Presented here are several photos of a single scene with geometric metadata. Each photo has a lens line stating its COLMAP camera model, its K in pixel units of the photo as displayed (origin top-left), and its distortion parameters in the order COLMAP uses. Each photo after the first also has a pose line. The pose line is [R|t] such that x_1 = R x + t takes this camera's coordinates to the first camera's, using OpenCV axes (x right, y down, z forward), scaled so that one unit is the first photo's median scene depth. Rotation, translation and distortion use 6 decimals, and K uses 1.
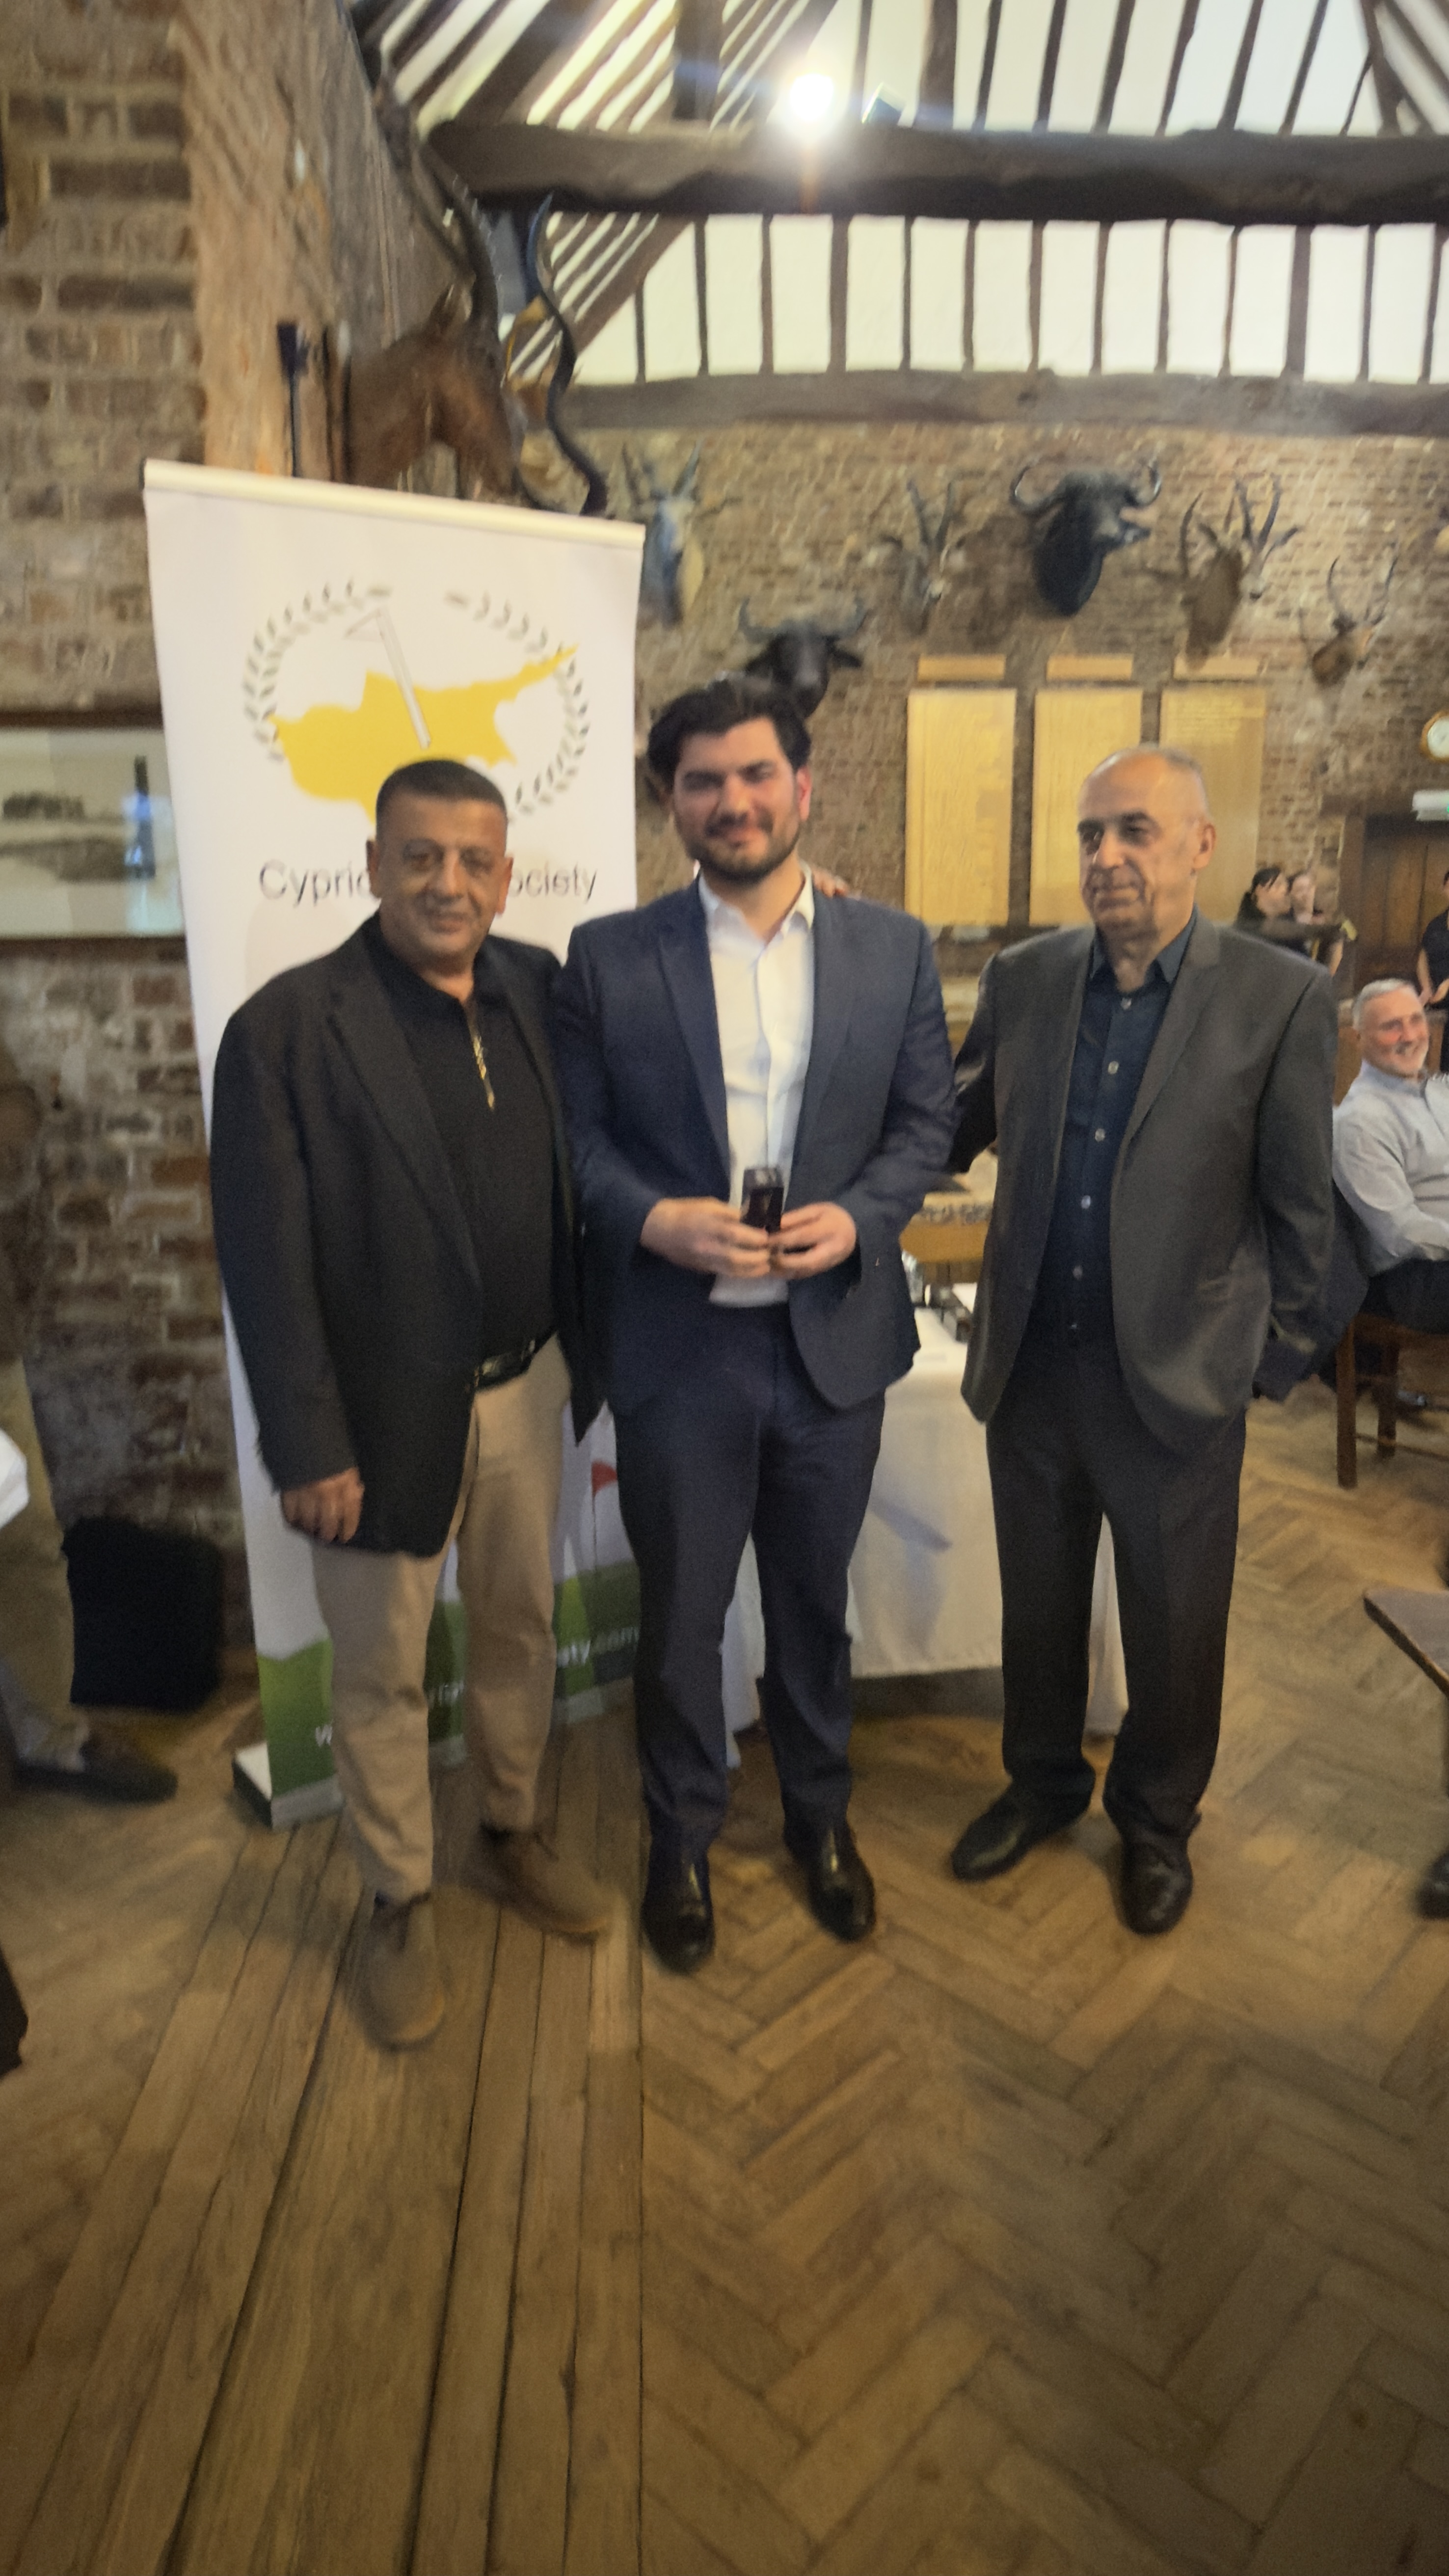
lens RADIAL K [[1566.7, 0, 723.8], [0, 1566.7, 1270.7], [0, 0, 1]] dist [-0.000505, 0.002857]
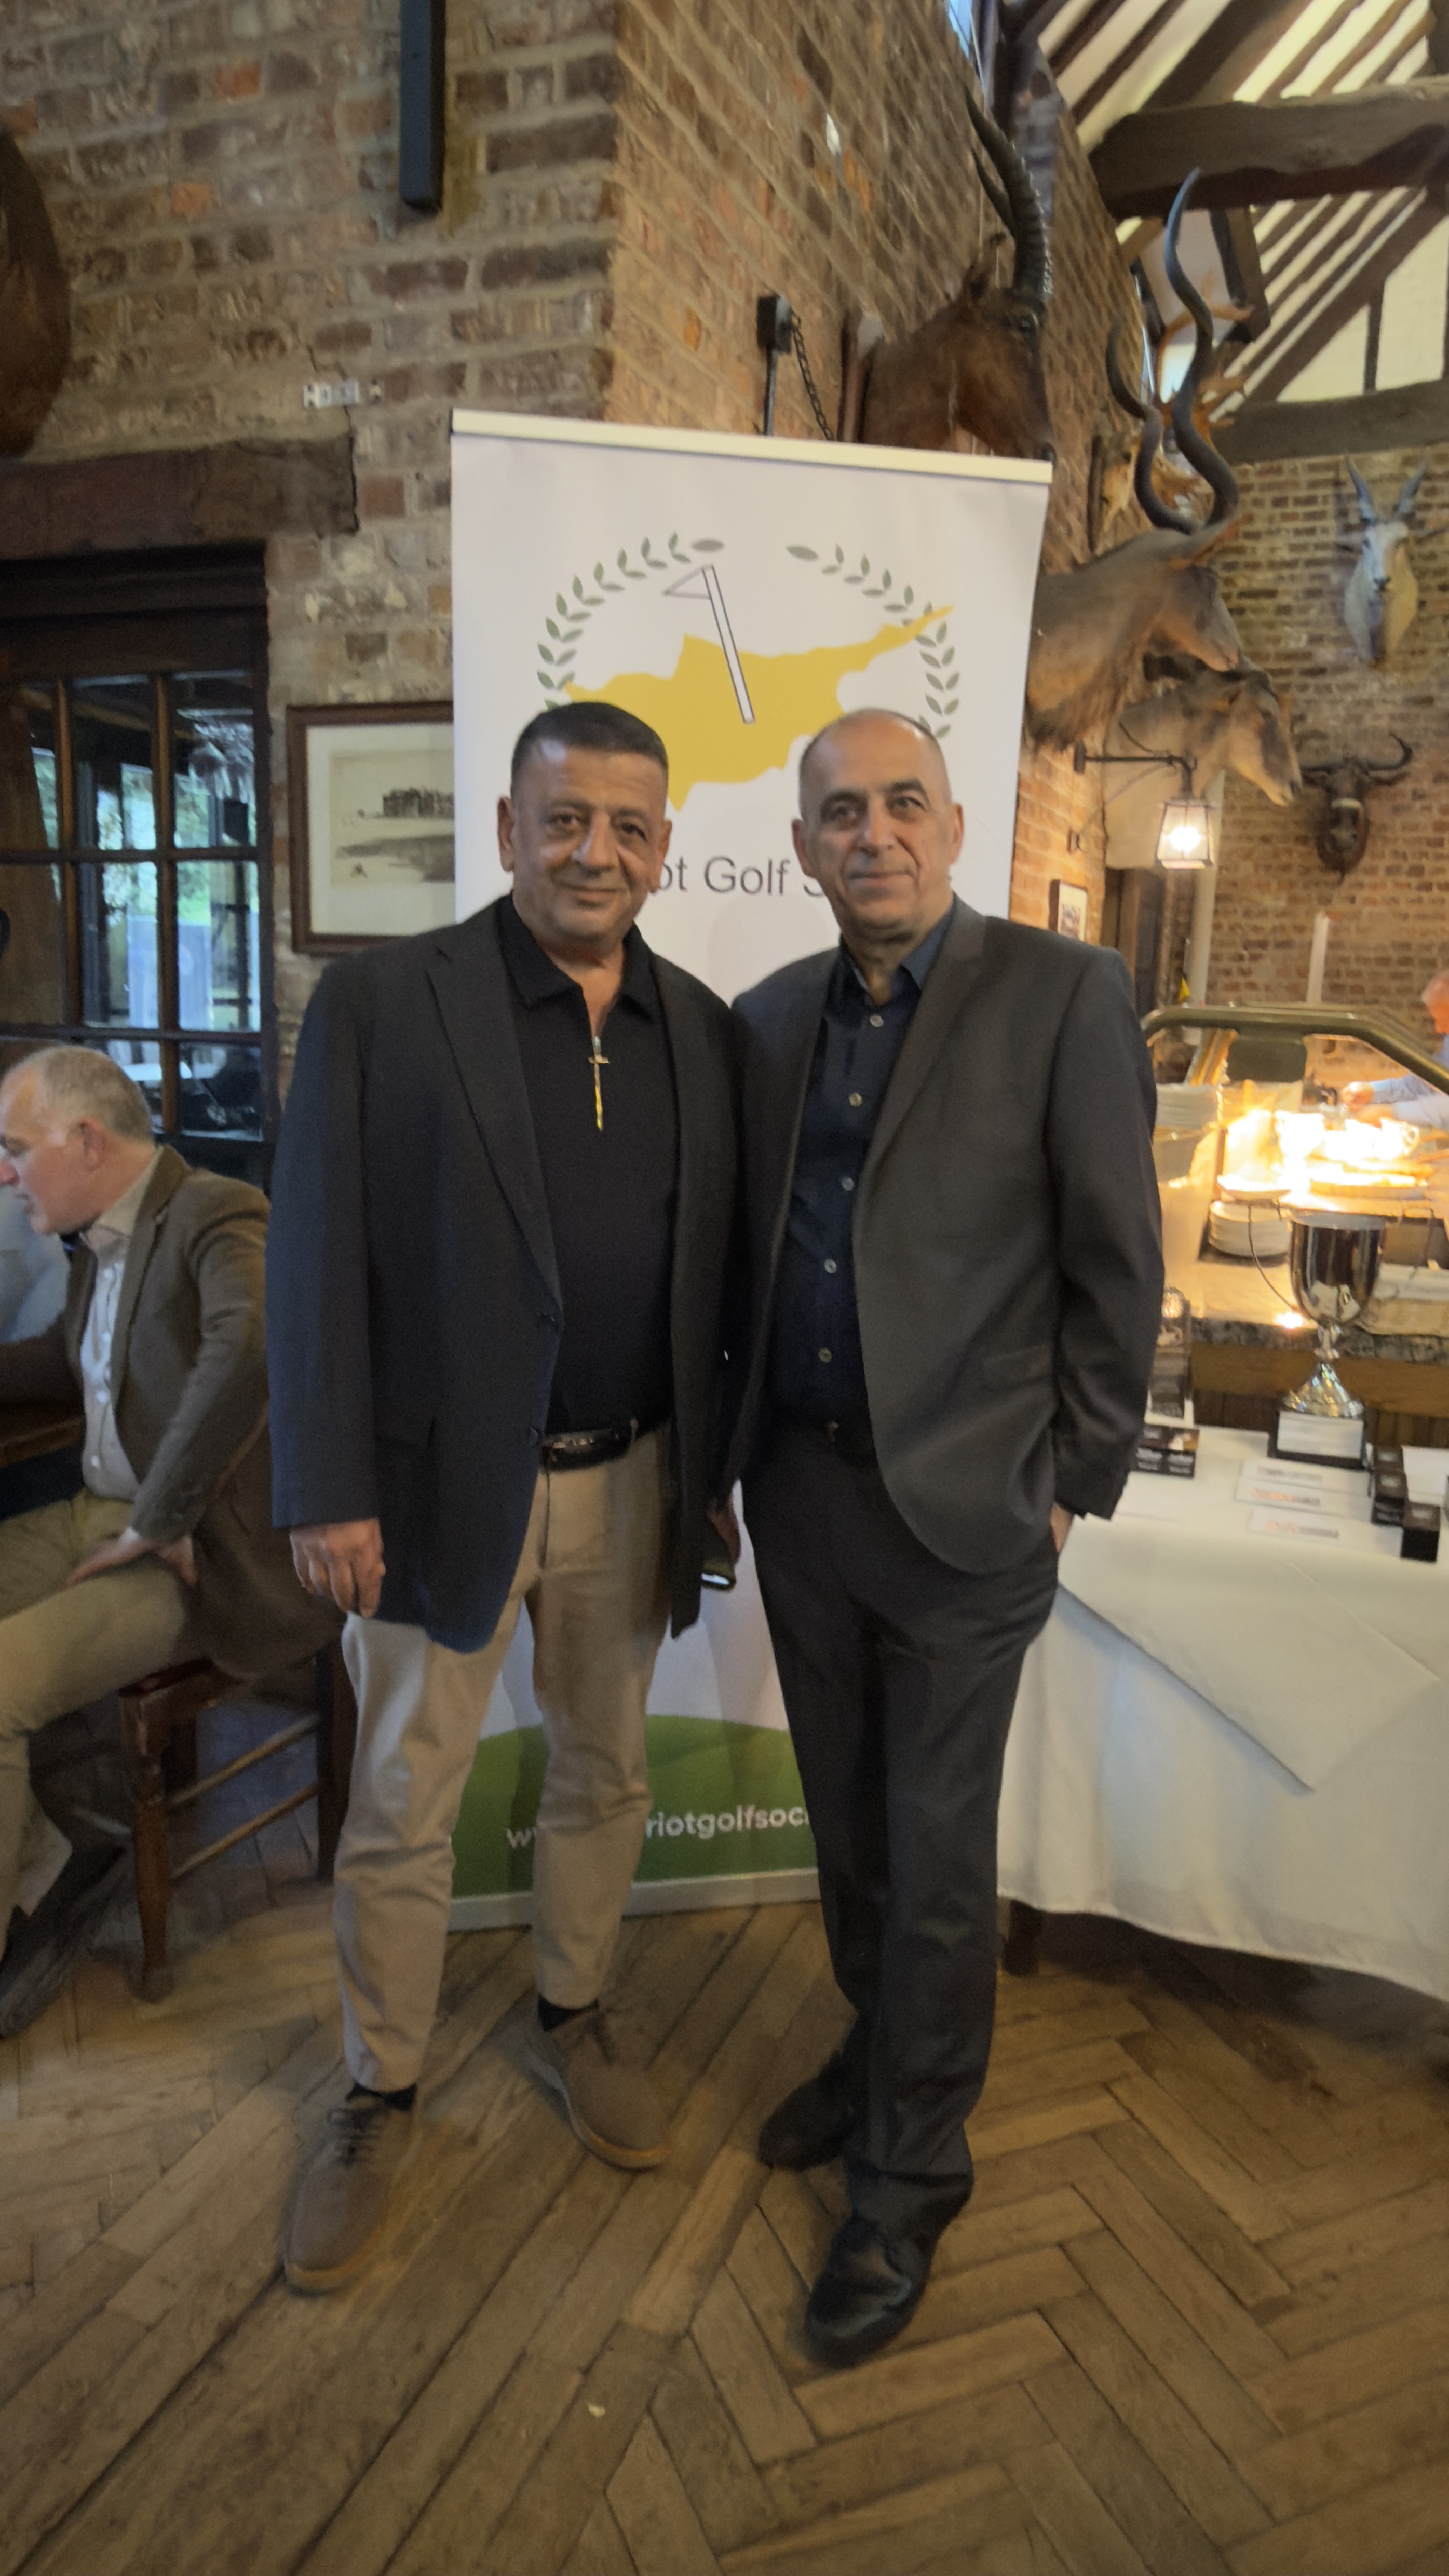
lens RADIAL K [[1651.4, 0, 724.5], [0, 1651.4, 1288.0], [0, 0, 1]] dist [-0.001751, 0.003461]
pose [[0.909057, 0.116833, -0.399957, 0.080237], [-0.137089, 0.990308, -0.022304, -0.001544], [0.393475, 0.075105, 0.916262, 0.074749]]
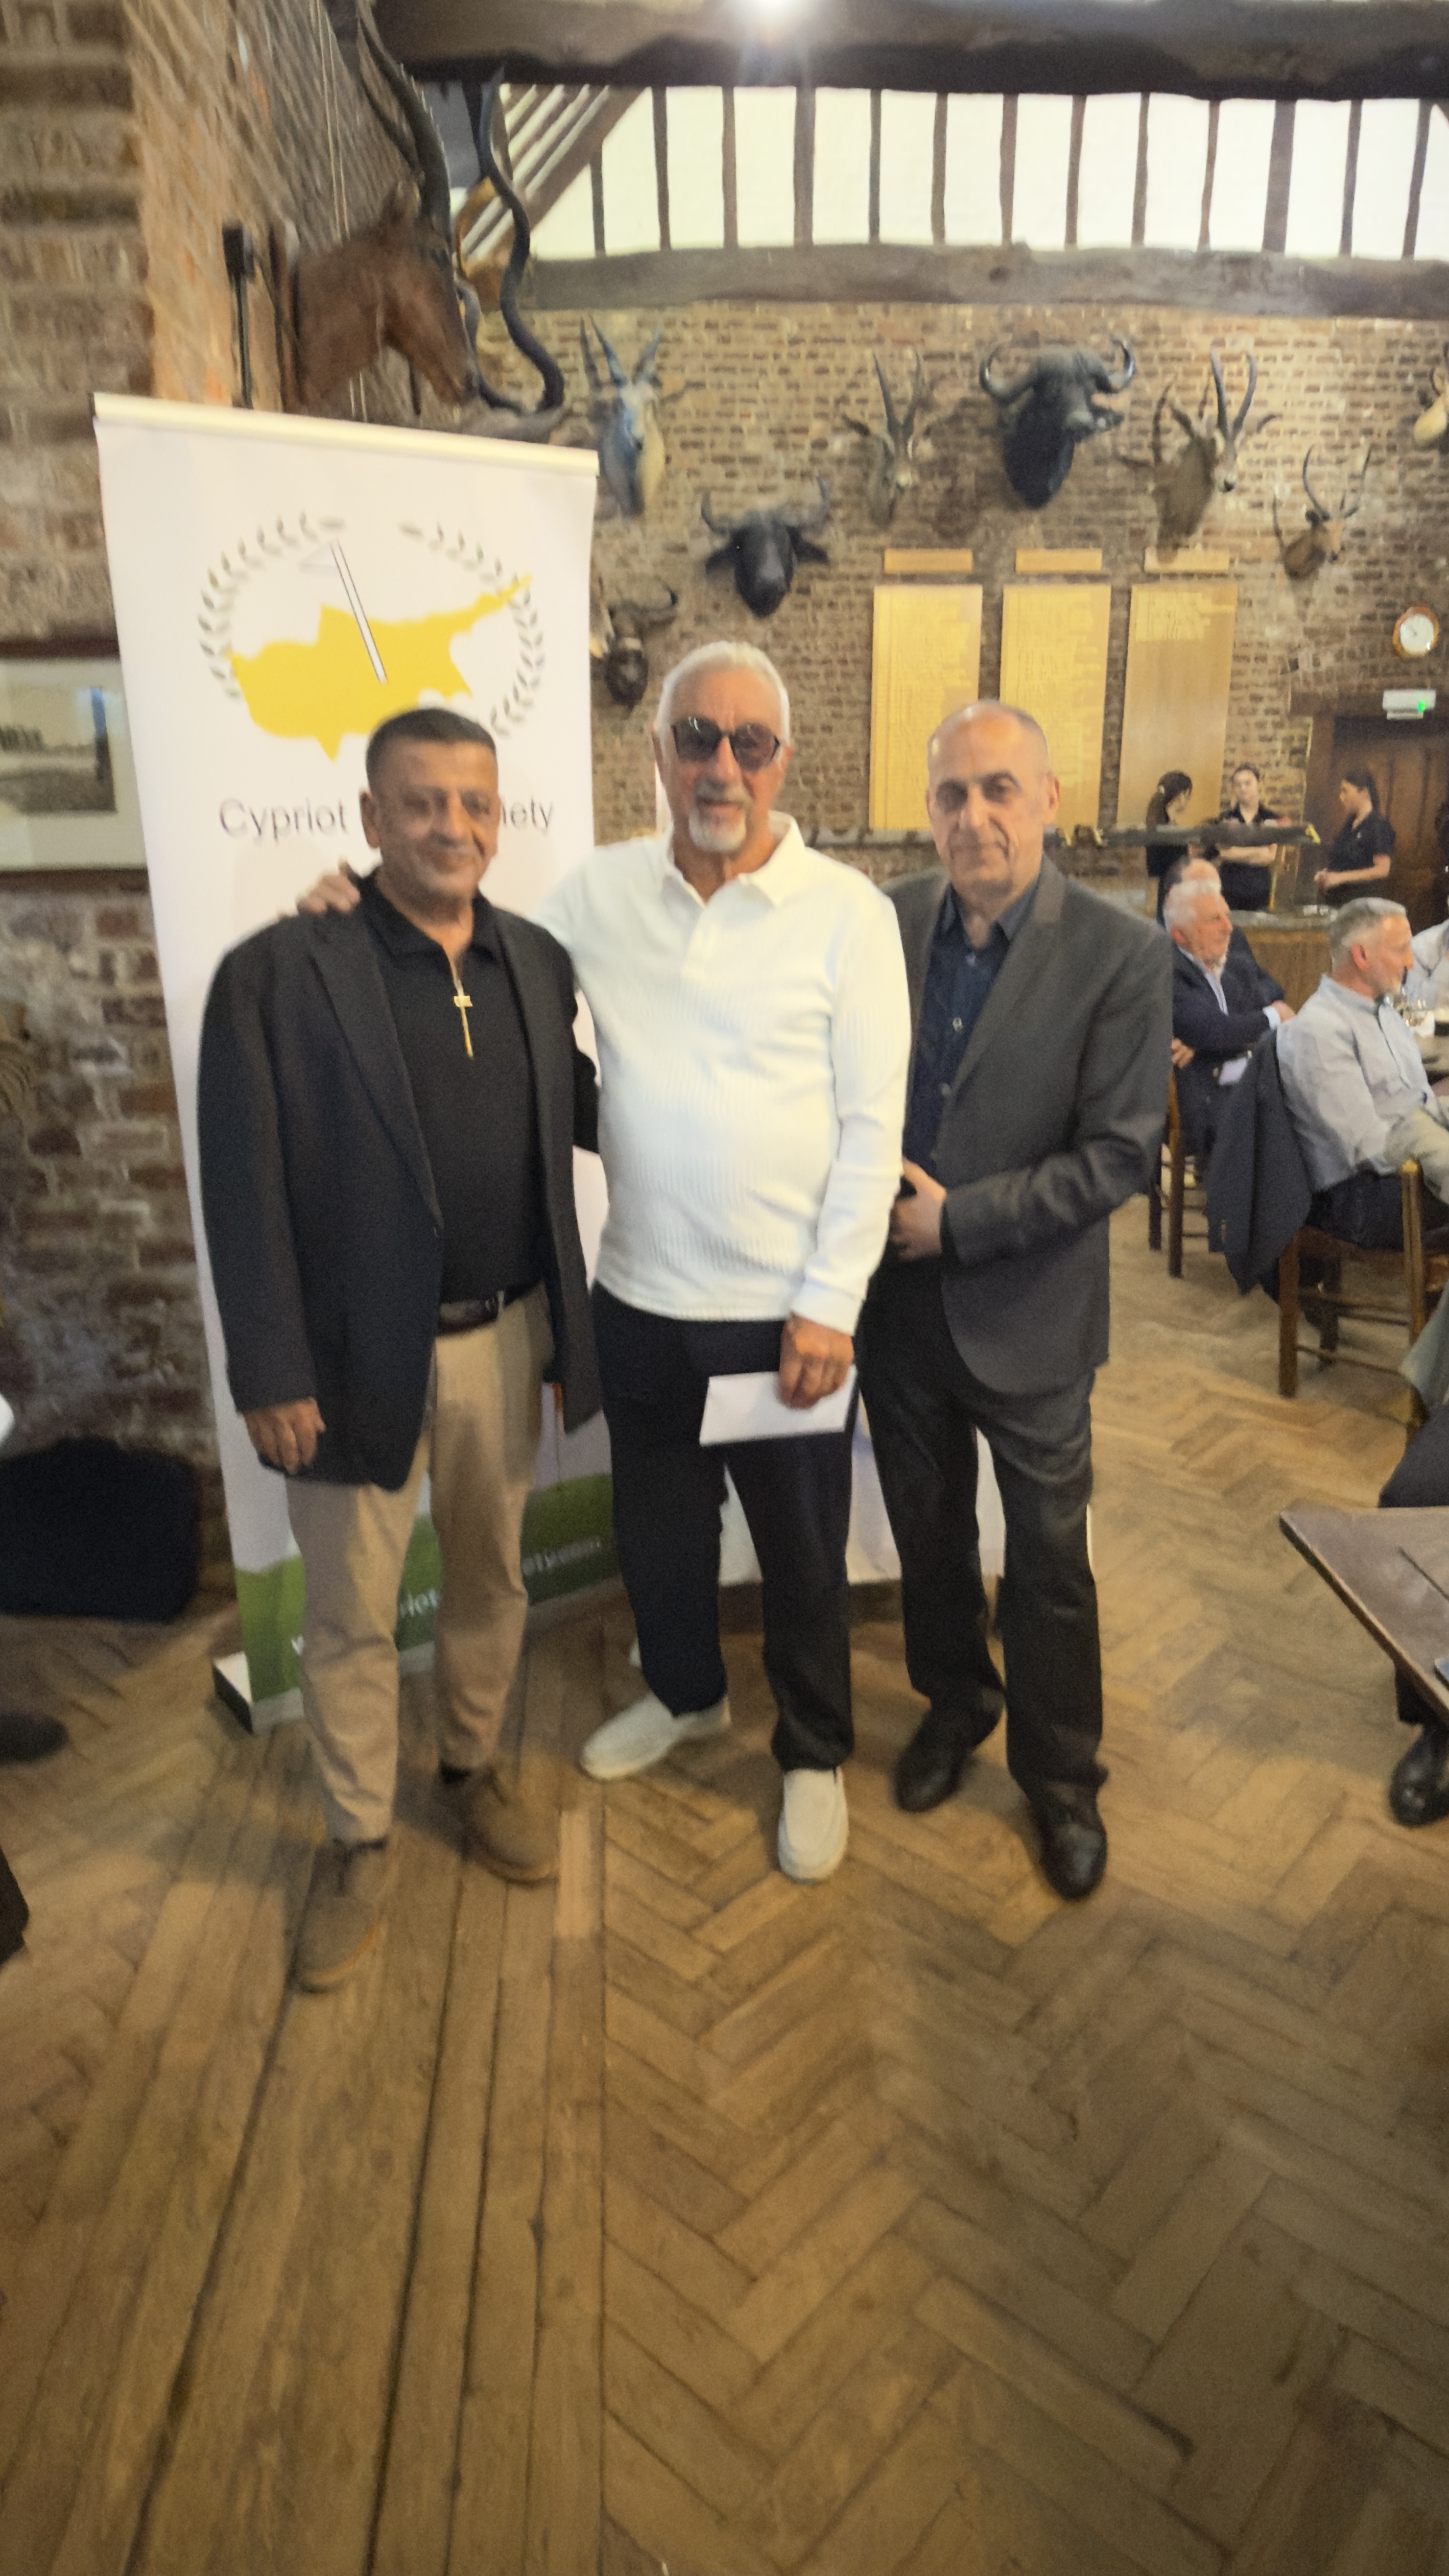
lens RADIAL K [[1566.1, 0, 706.1], [0, 1566.1, 1277.9], [0, 0, 1]] dist [-0.000175, 0.002583]
pose [[0.999947, -0.003186, 0.009775, 0.002909], [0.002508, 0.997641, 0.068606, -0.008265], [-0.009970, -0.068578, 0.997596, -0.013362]]
